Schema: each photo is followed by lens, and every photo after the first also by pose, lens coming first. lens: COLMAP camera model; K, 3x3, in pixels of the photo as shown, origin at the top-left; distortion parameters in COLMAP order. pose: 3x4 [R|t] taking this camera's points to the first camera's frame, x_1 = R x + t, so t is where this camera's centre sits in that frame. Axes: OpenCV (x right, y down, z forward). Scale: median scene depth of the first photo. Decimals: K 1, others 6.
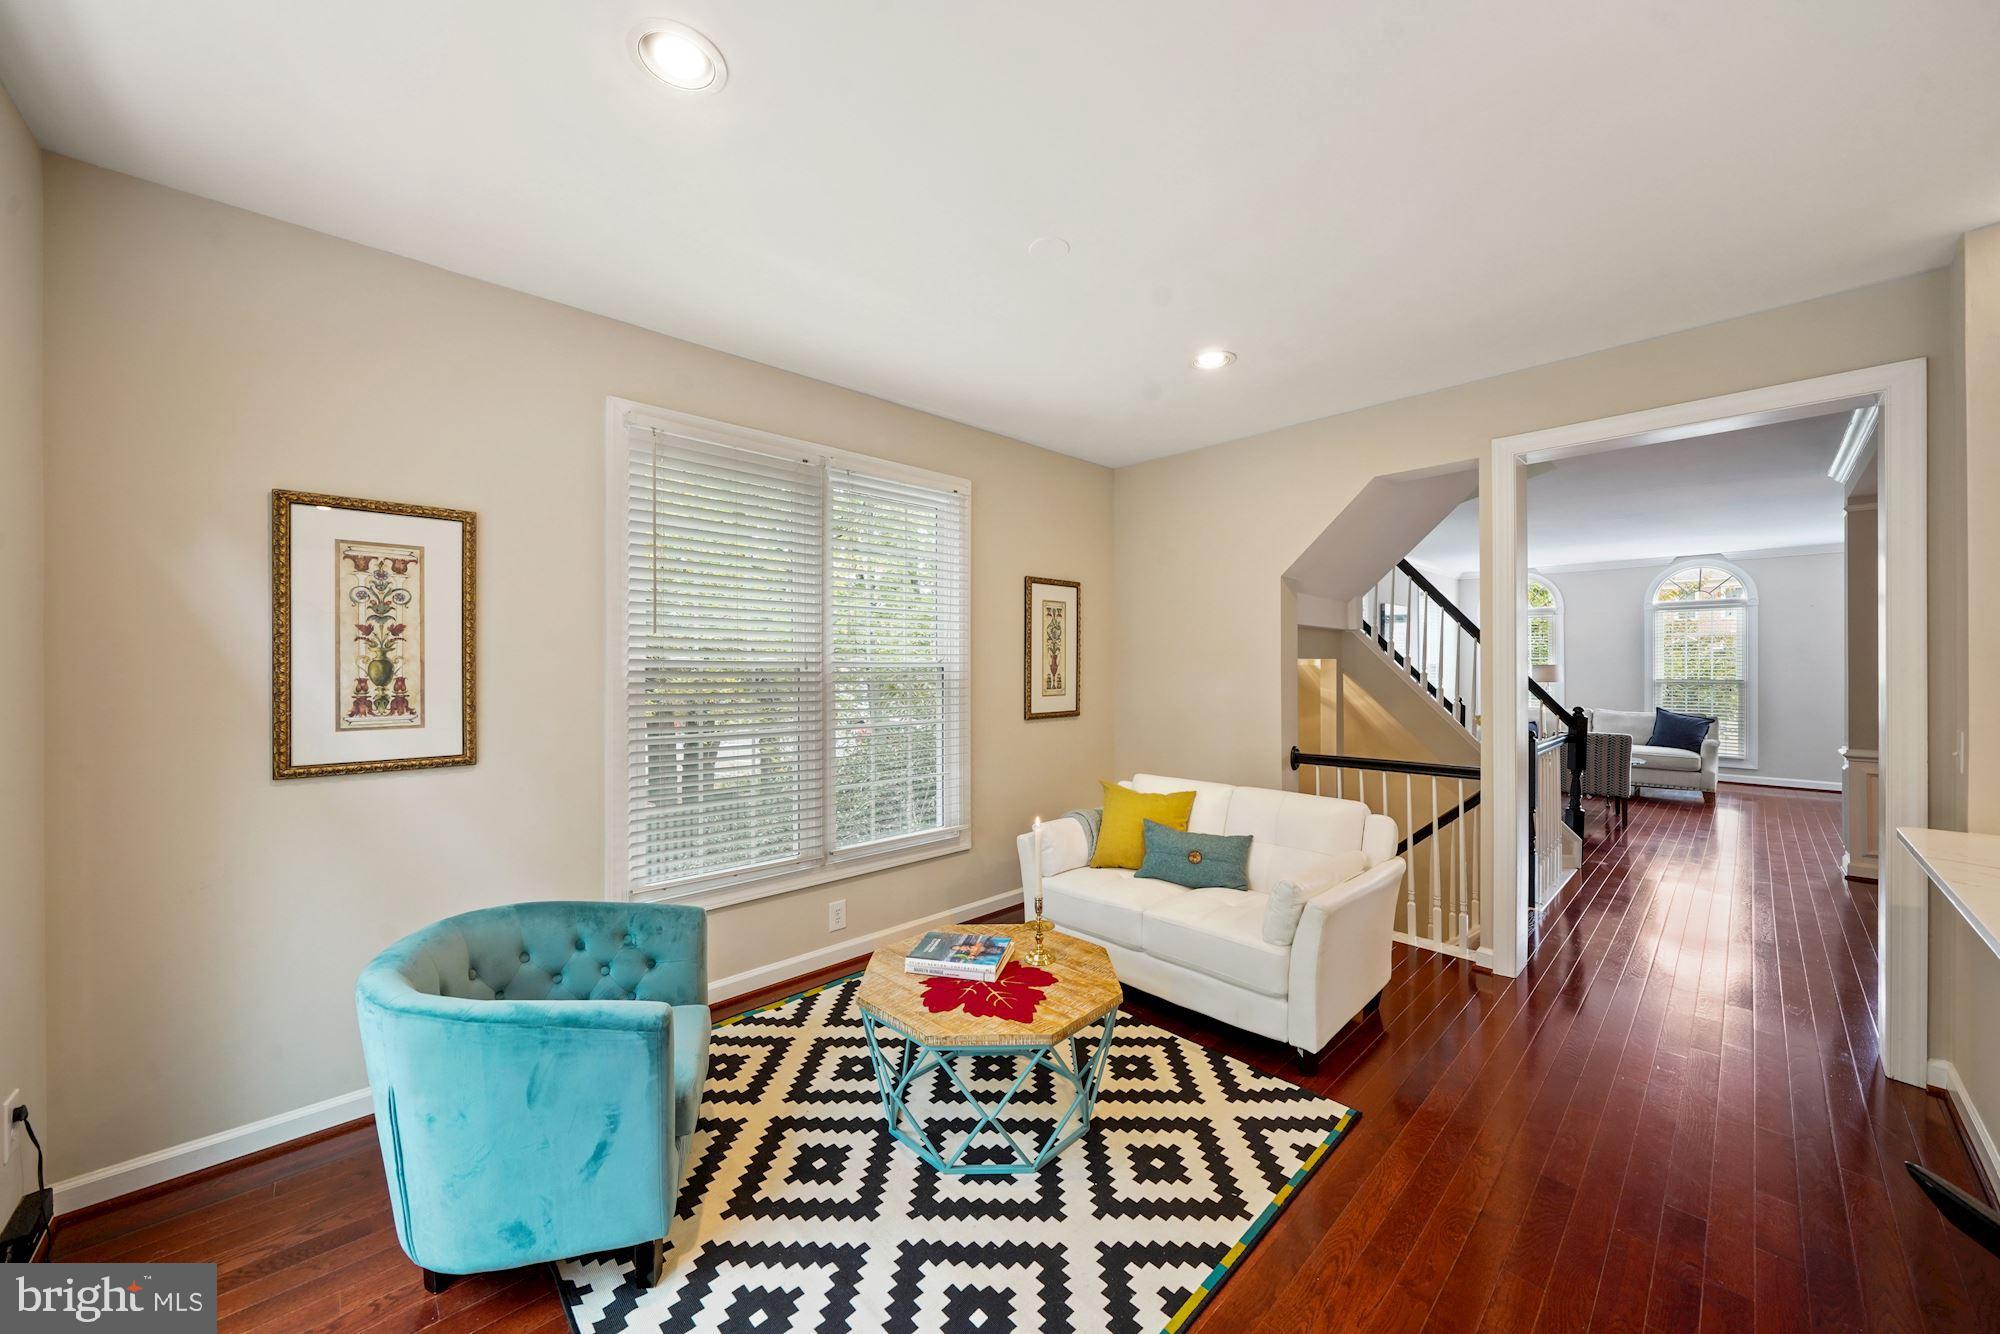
lens RADIAL K [[712.0, 0, 996.2], [0, 712.0, 662.0], [0, 0, 1]] dist [-0.006196, -0.000043]
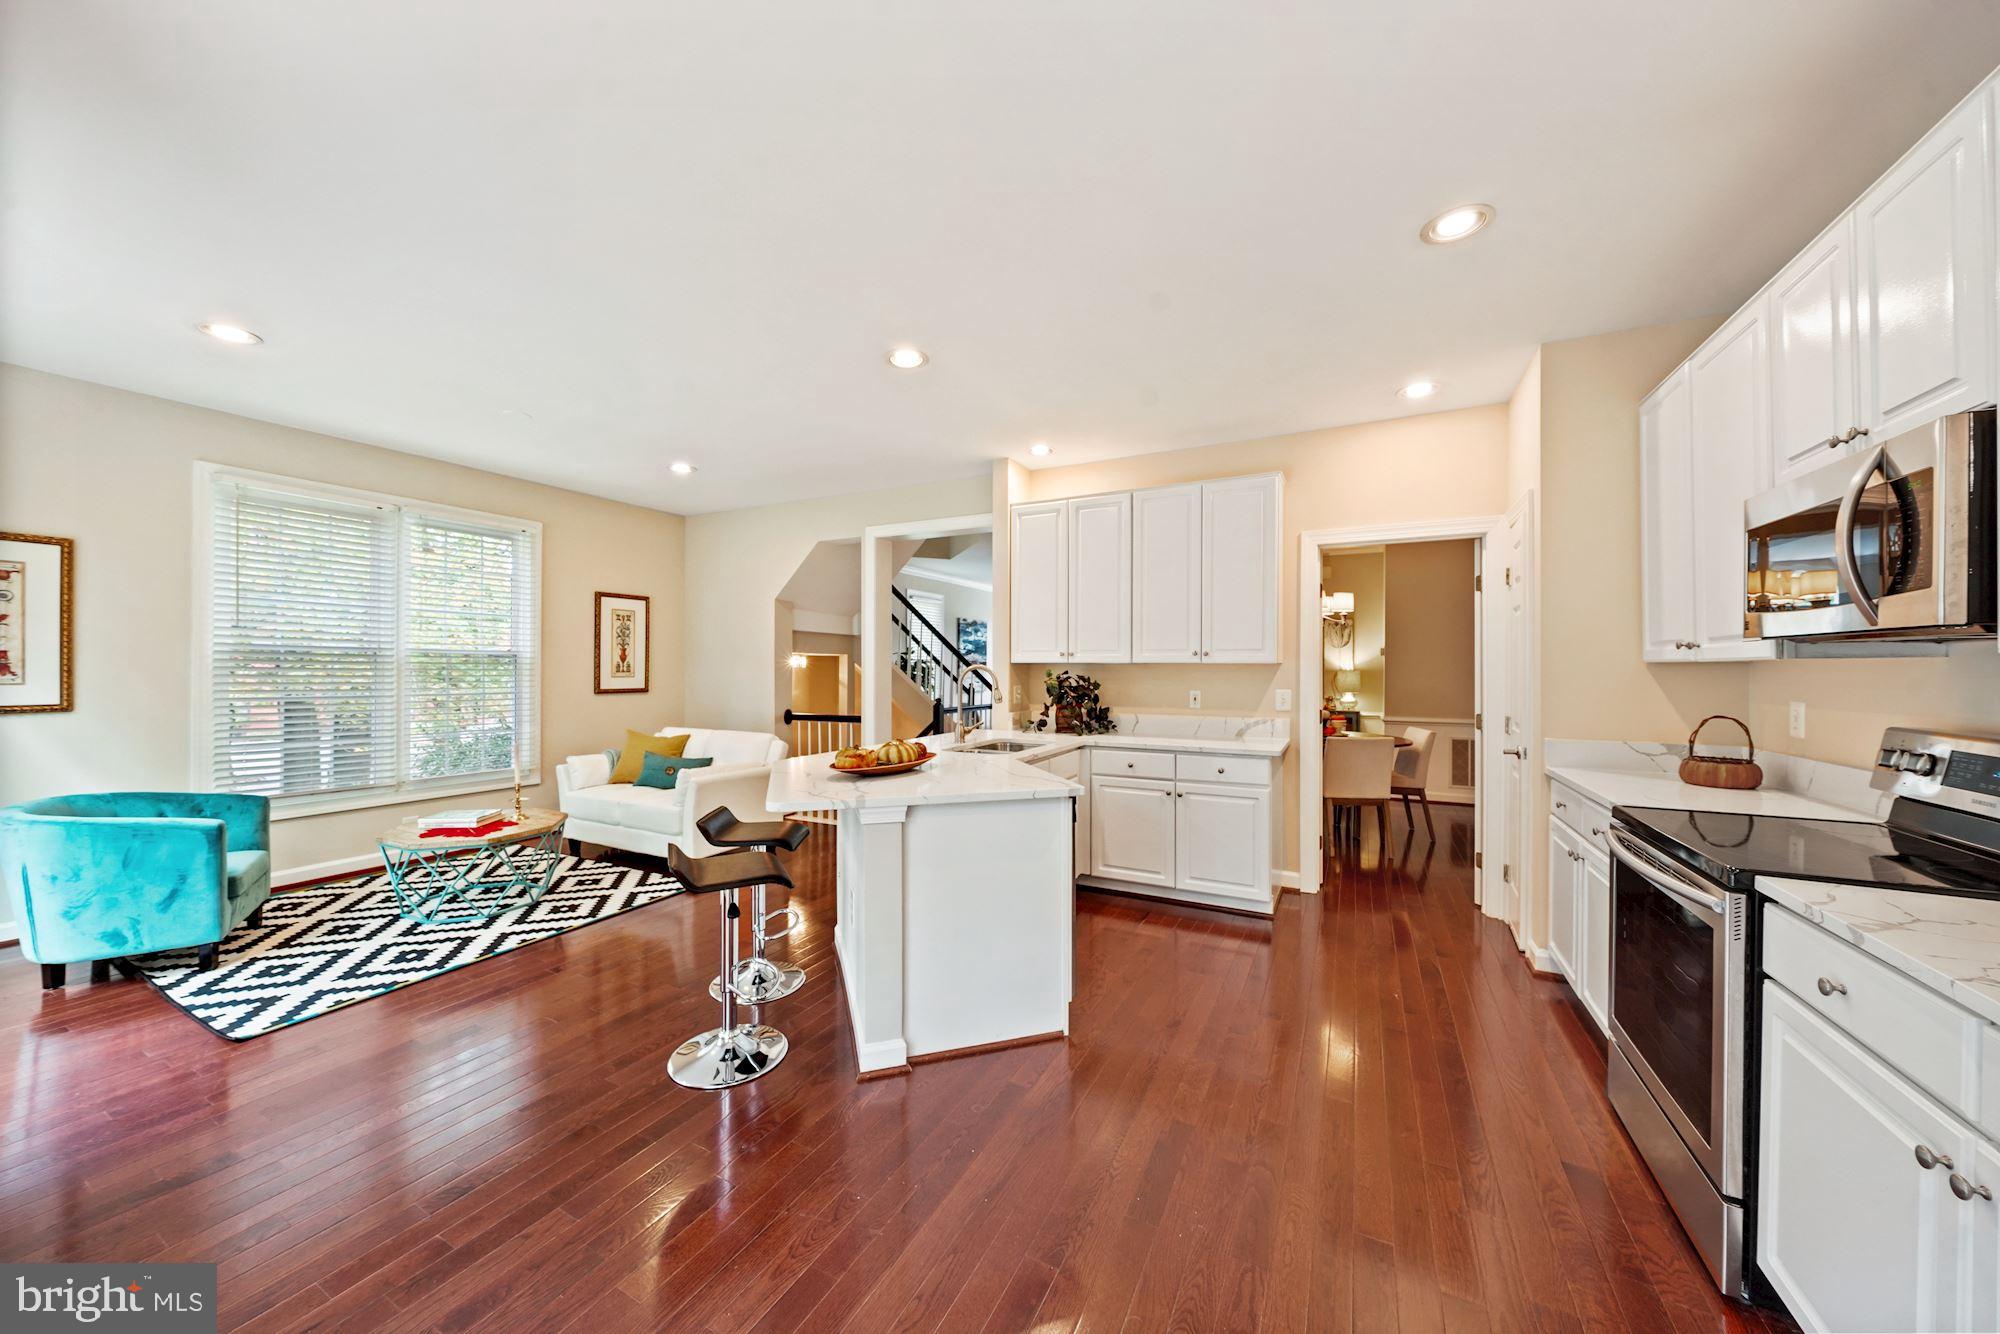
lens RADIAL K [[696.0, 0, 1000.0], [0, 696.0, 667.0], [0, 0, 1]] dist [-0.000763, -0.000096]
pose [[0.946194, 0.008588, 0.323486, 0.623949], [-0.009694, 0.999951, 0.001809, 0.032347], [-0.323455, -0.004848, 0.946231, -0.991280]]
